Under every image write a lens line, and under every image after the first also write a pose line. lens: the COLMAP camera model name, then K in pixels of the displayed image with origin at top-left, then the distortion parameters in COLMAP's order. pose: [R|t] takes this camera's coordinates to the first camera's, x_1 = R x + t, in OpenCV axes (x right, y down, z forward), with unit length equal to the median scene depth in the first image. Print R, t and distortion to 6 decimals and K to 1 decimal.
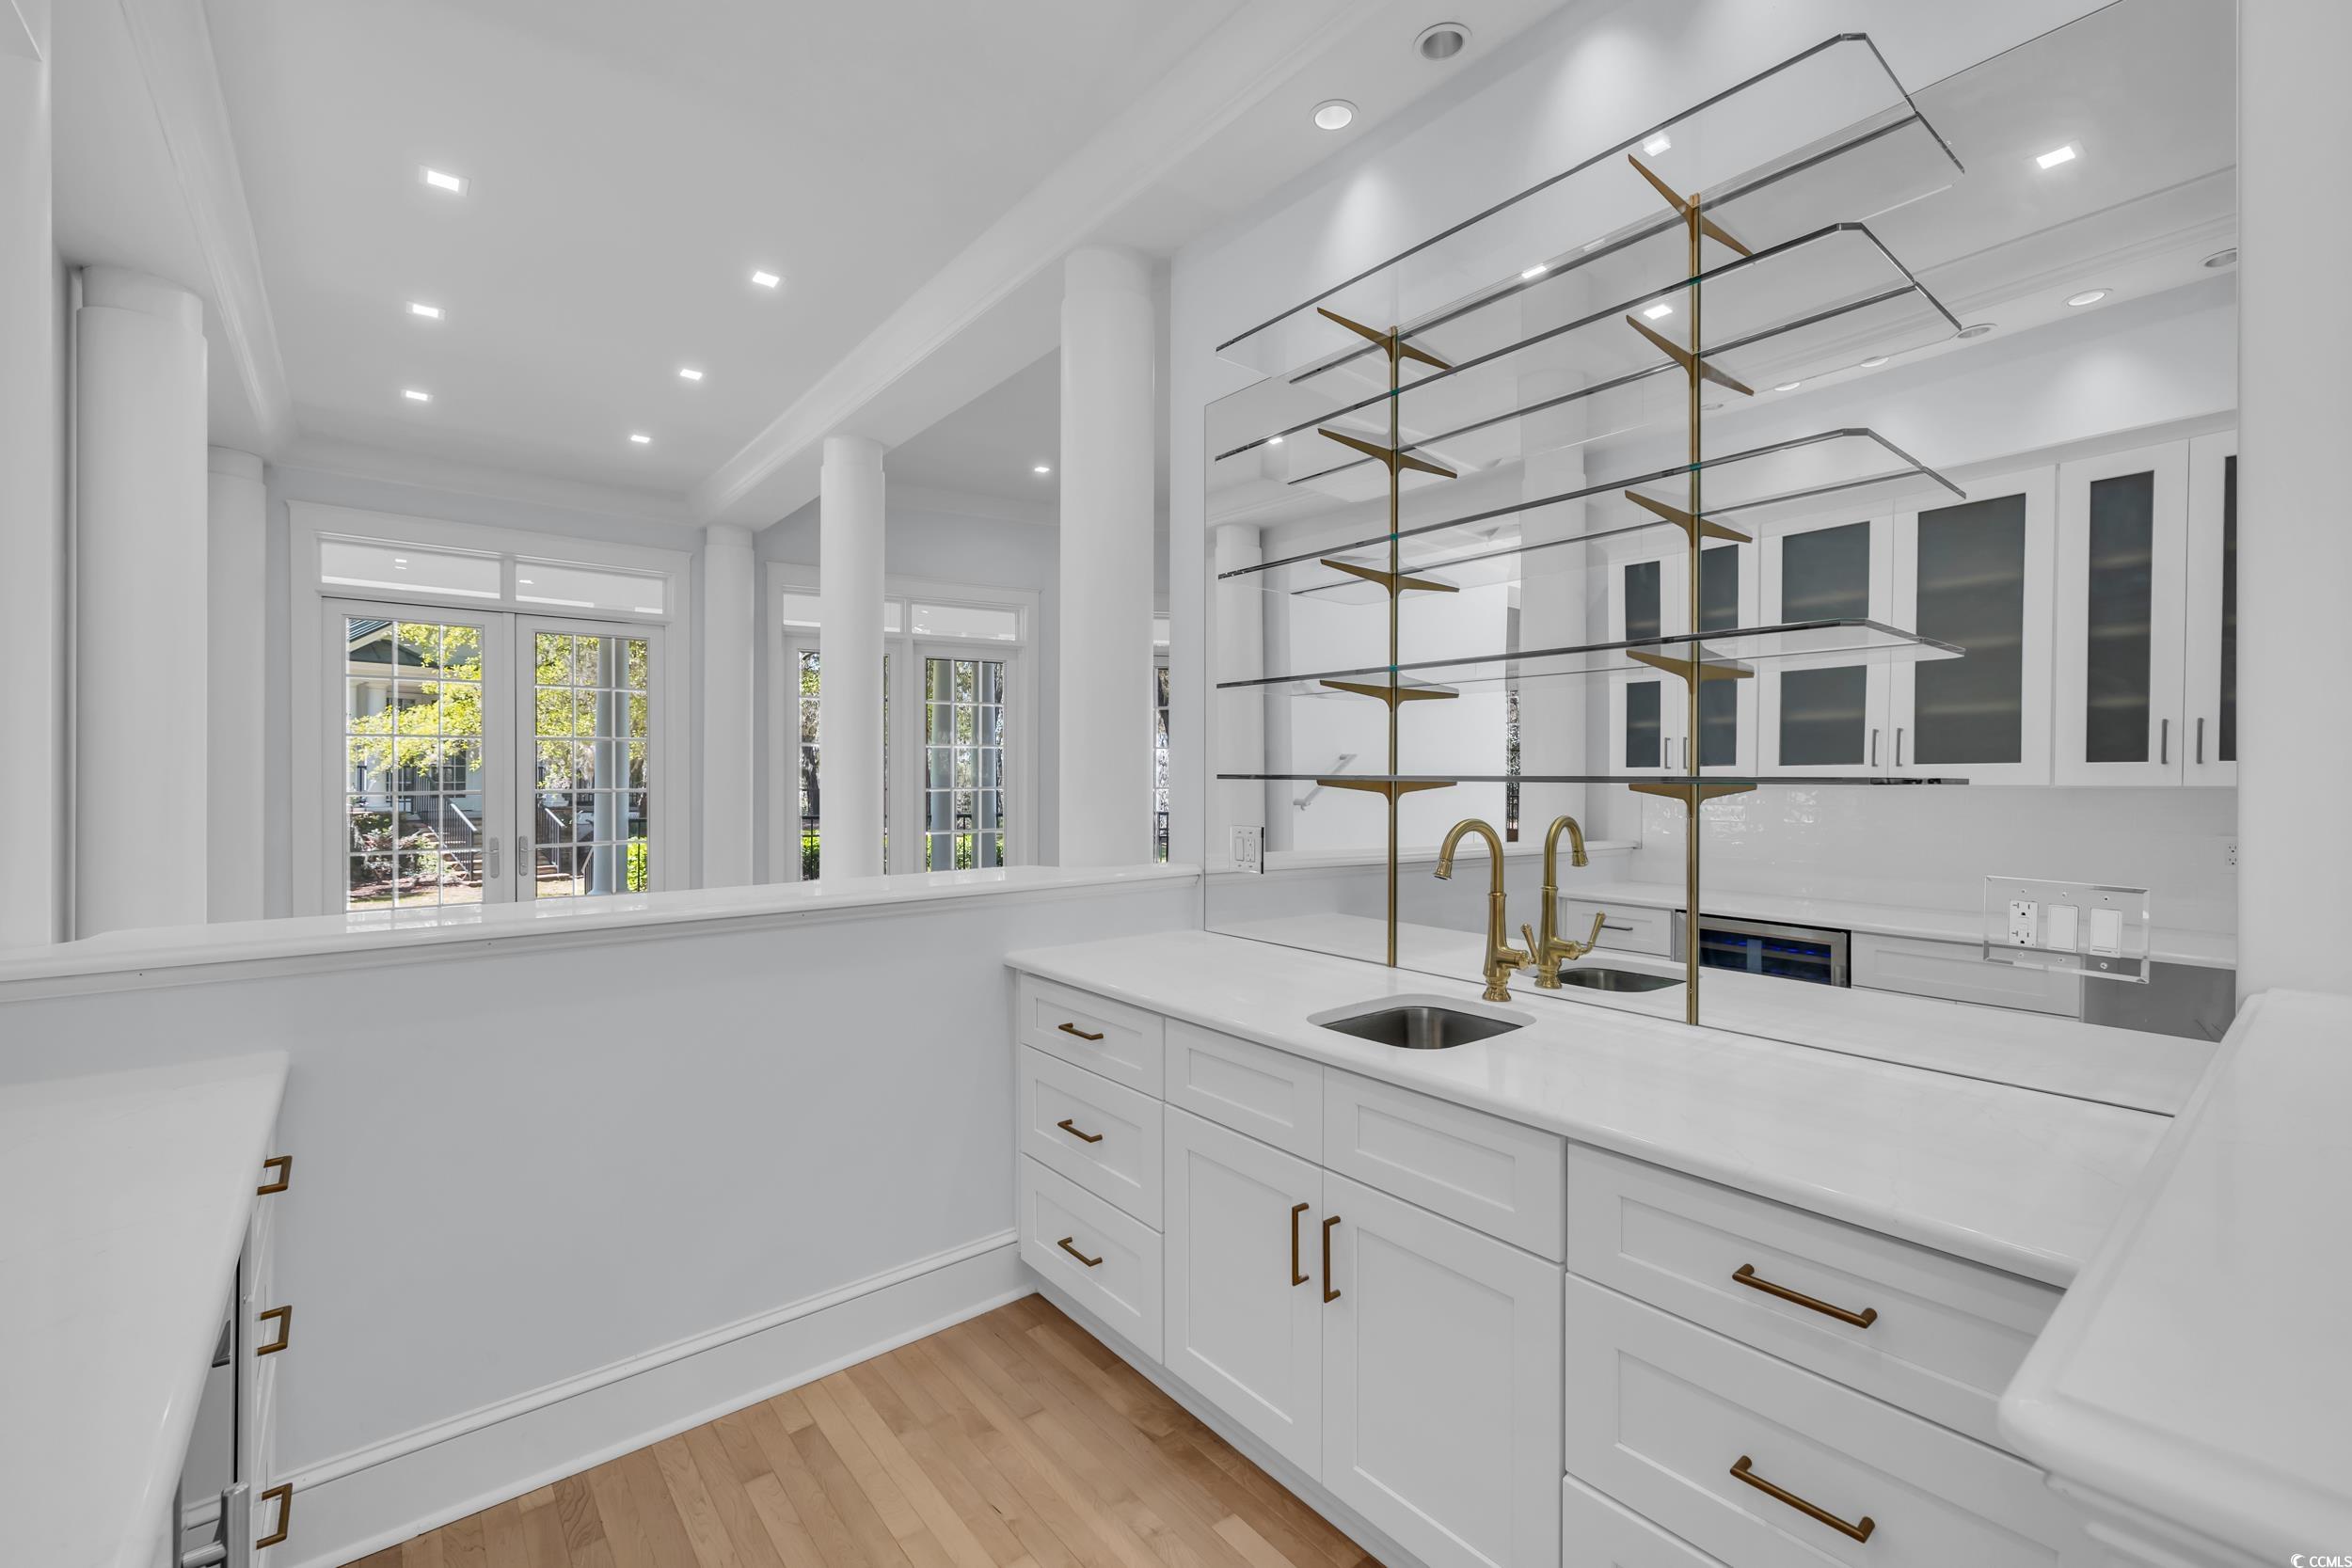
lens RADIAL K [[994.1, 0, 1178.1], [0, 994.1, 782.6], [0, 0, 1]] dist [-0.000884, 0.000725]
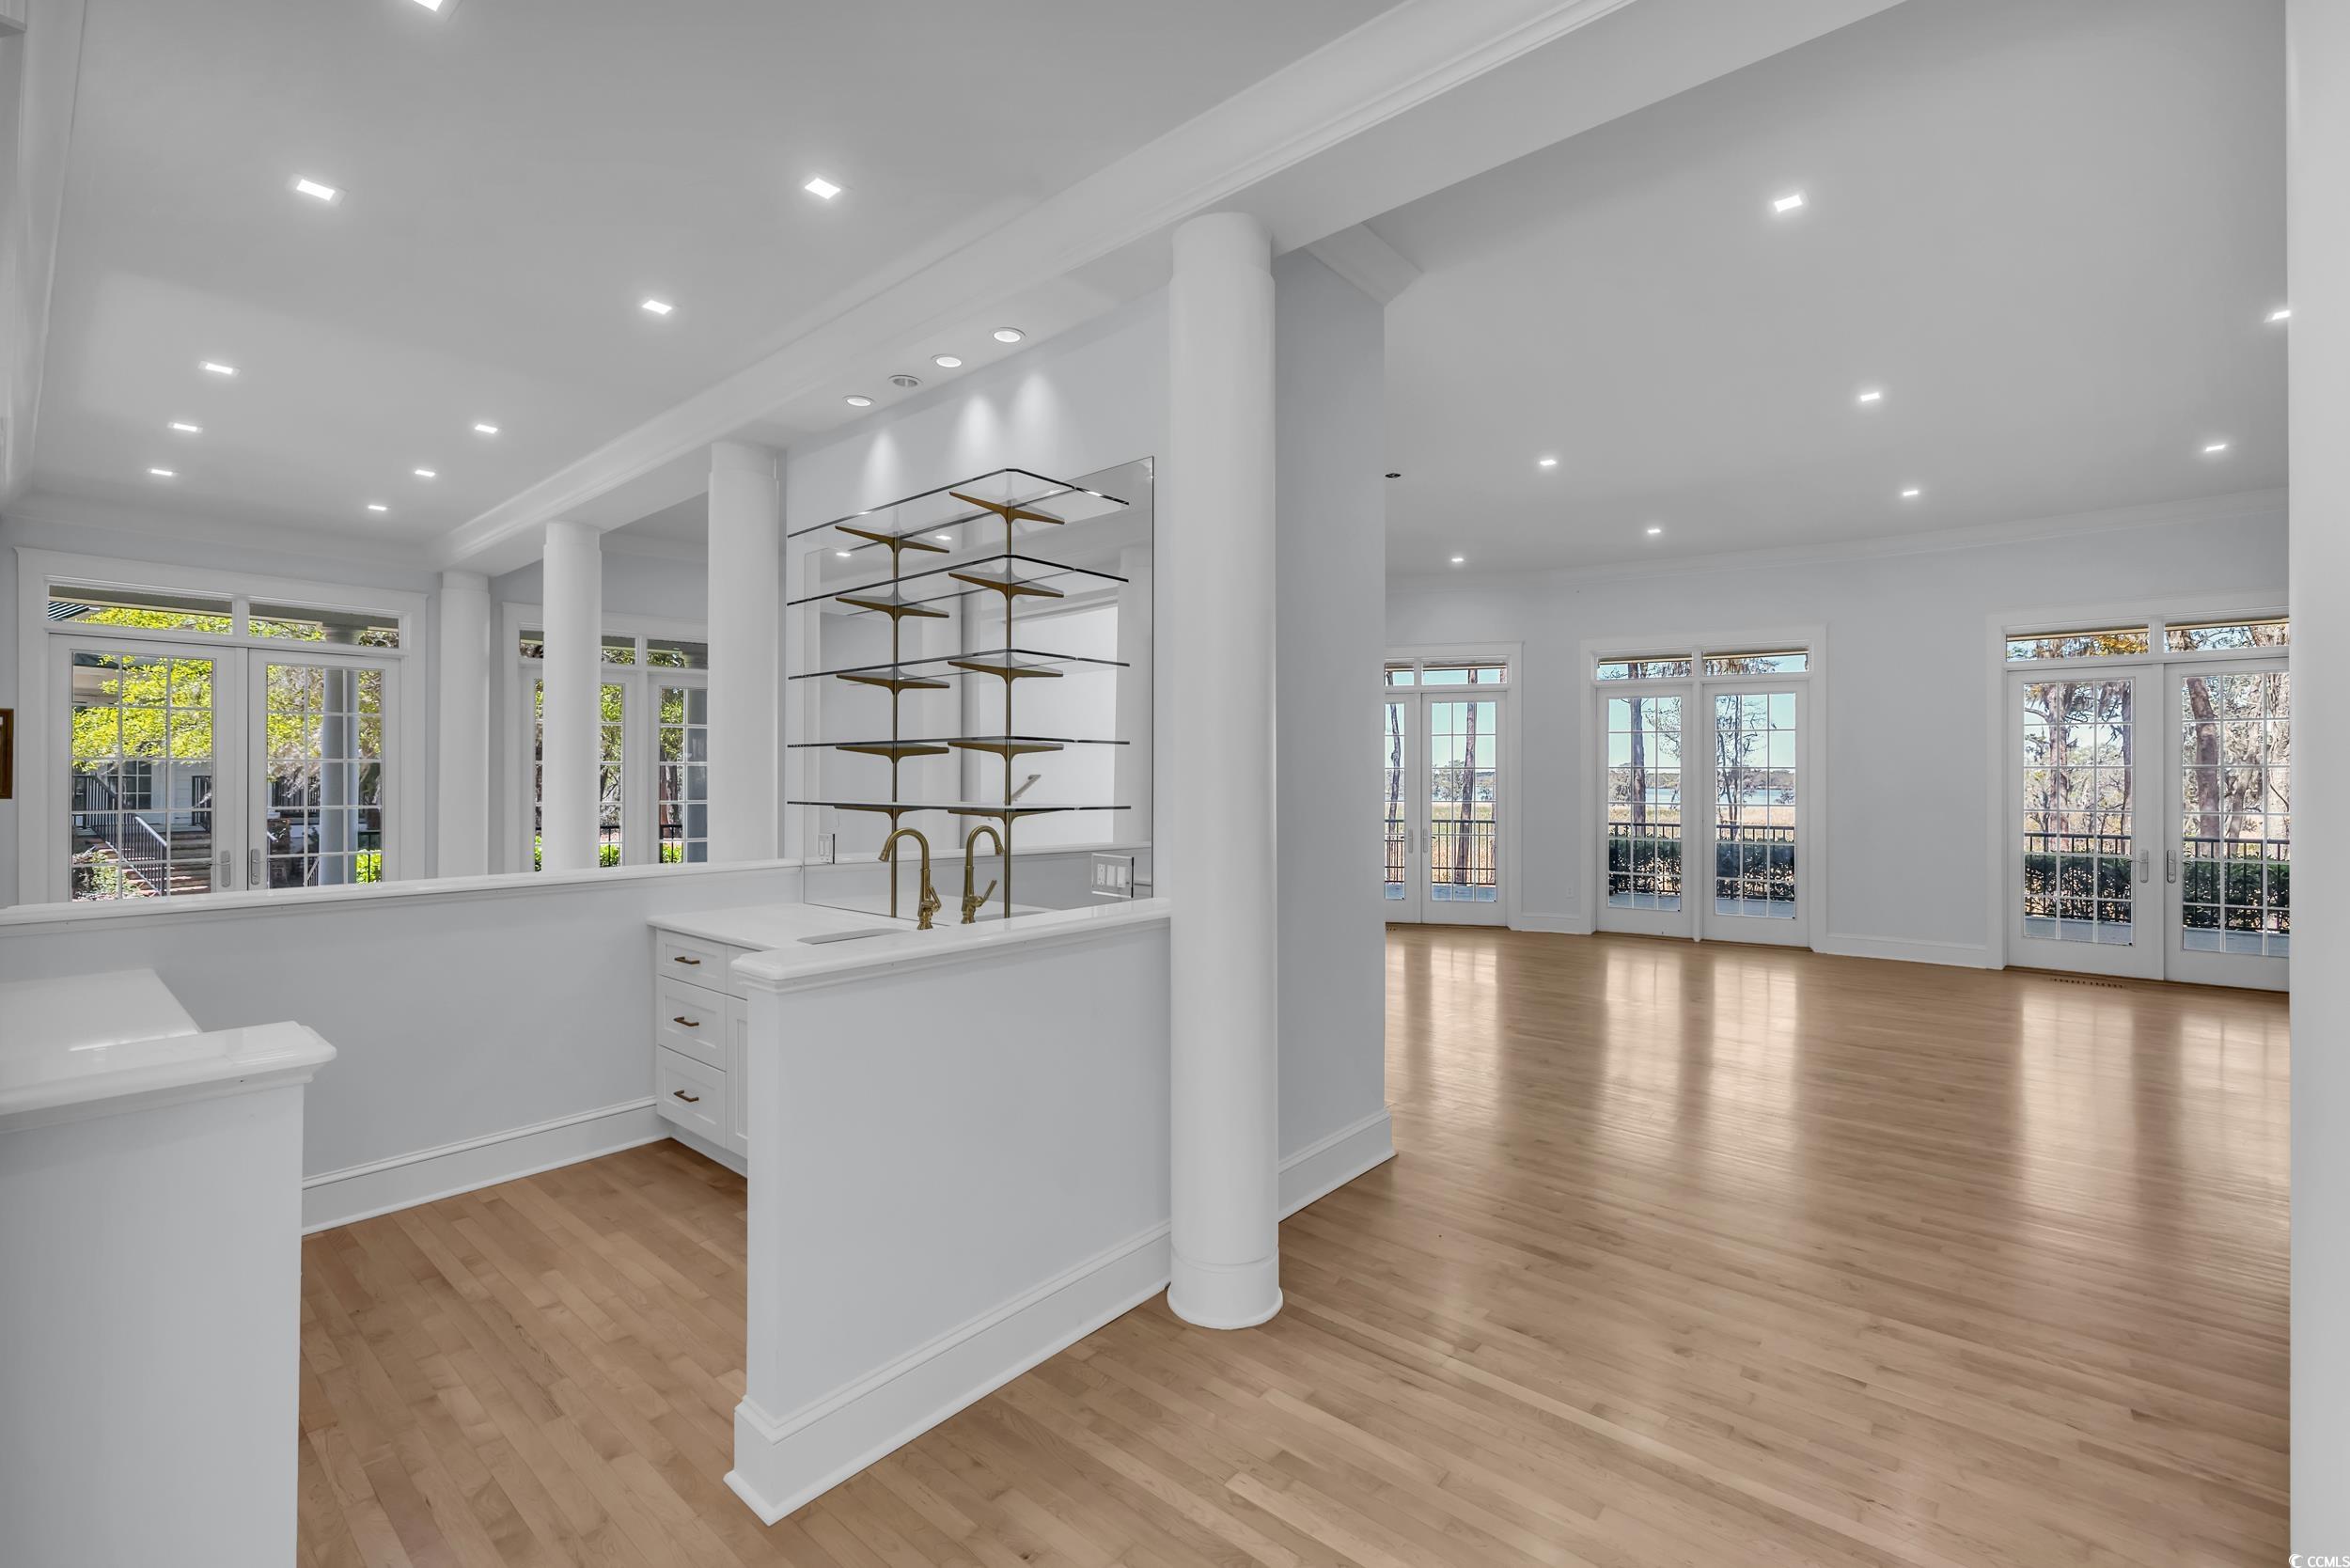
lens RADIAL K [[993.4, 0, 1174.5], [0, 993.4, 779.4], [0, 0, 1]] dist [-0.000884, 0.000725]
pose [[0.982924, -0.001411, 0.184009, 0.228160], [0.002788, 0.999970, -0.007222, -0.019194], [-0.183993, 0.007612, 0.982898, -0.440212]]
